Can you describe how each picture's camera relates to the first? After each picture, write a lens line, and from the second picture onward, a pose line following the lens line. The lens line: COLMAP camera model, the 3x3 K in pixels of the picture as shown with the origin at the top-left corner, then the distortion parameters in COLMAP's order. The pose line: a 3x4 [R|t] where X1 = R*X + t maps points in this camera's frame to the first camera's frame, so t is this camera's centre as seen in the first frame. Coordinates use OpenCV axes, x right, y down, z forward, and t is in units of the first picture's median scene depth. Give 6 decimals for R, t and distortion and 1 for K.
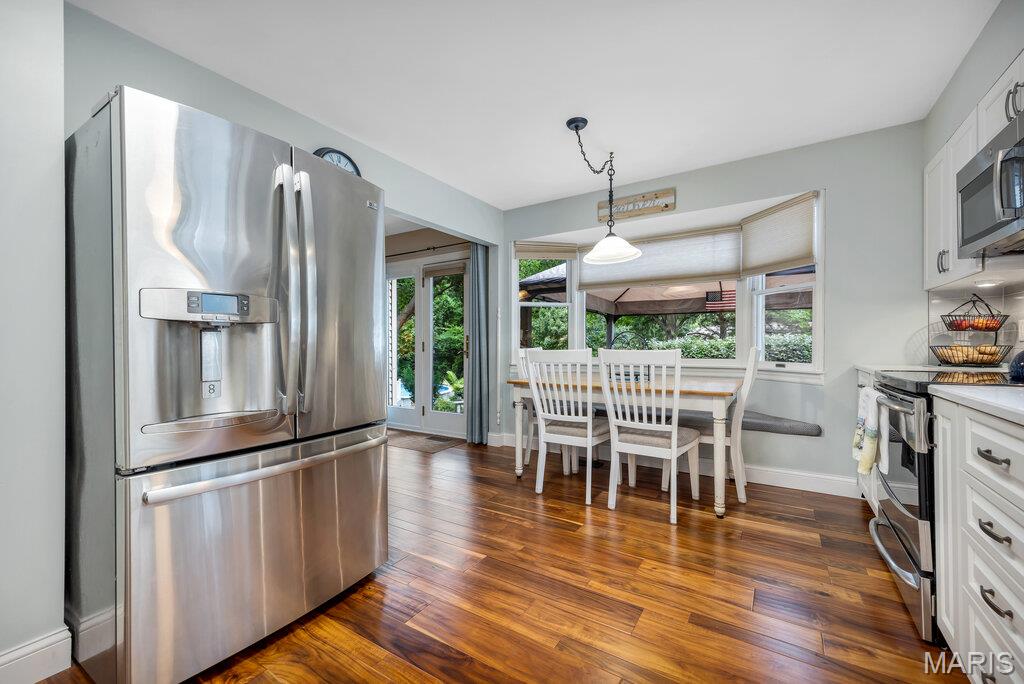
lens RADIAL K [[412.4, 0, 527.9], [0, 412.4, 341.1], [0, 0, 1]] dist [0.000106, -0.000056]
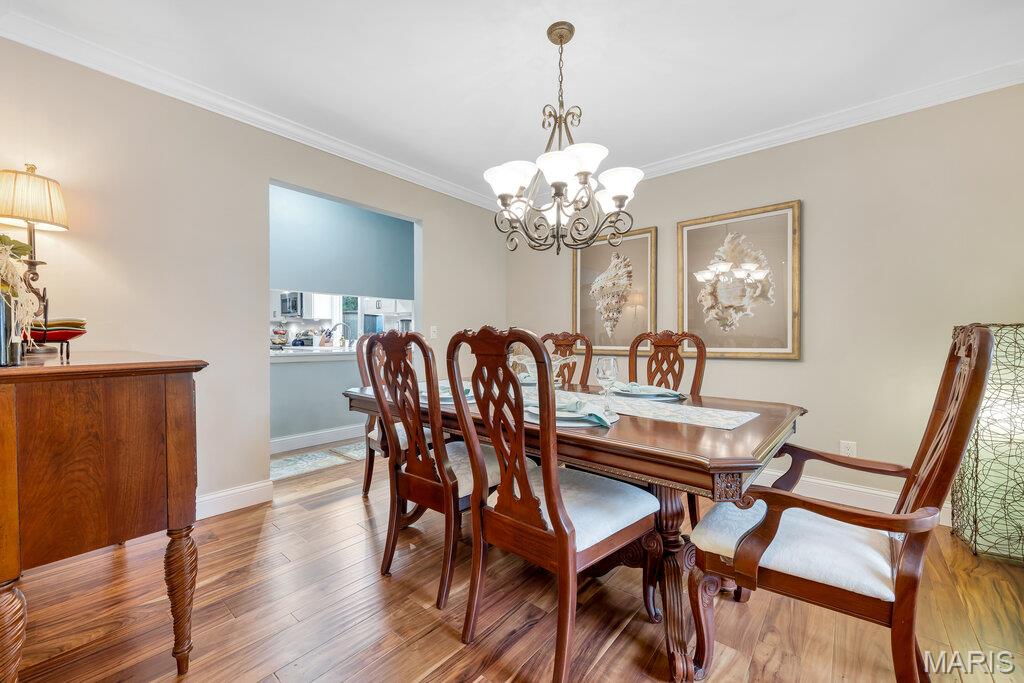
lens RADIAL K [[397.1, 0, 468.8], [0, 397.1, 339.8], [0, 0, 1]] dist [0.000010, -0.000003]
pose [[0.225748, -0.003068, 0.974181, -1.520372], [-0.011080, 0.999922, 0.005716, -0.014017], [-0.974123, -0.012084, 0.225697, -1.088160]]
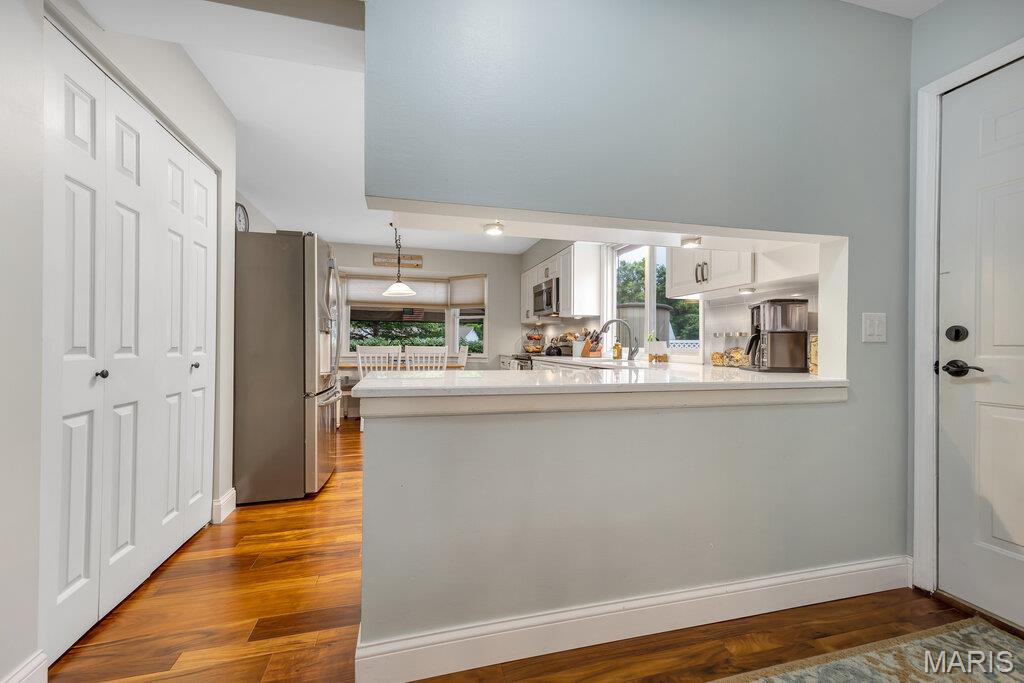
lens RADIAL K [[411.0, 0, 509.8], [0, 411.0, 342.5], [0, 0, 1]] dist [0.002968, 0.000083]
pose [[0.691839, 0.010167, 0.721980, -0.813724], [-0.014367, 0.999897, -0.000314, -0.005035], [-0.721909, -0.010155, 0.691914, -0.622726]]
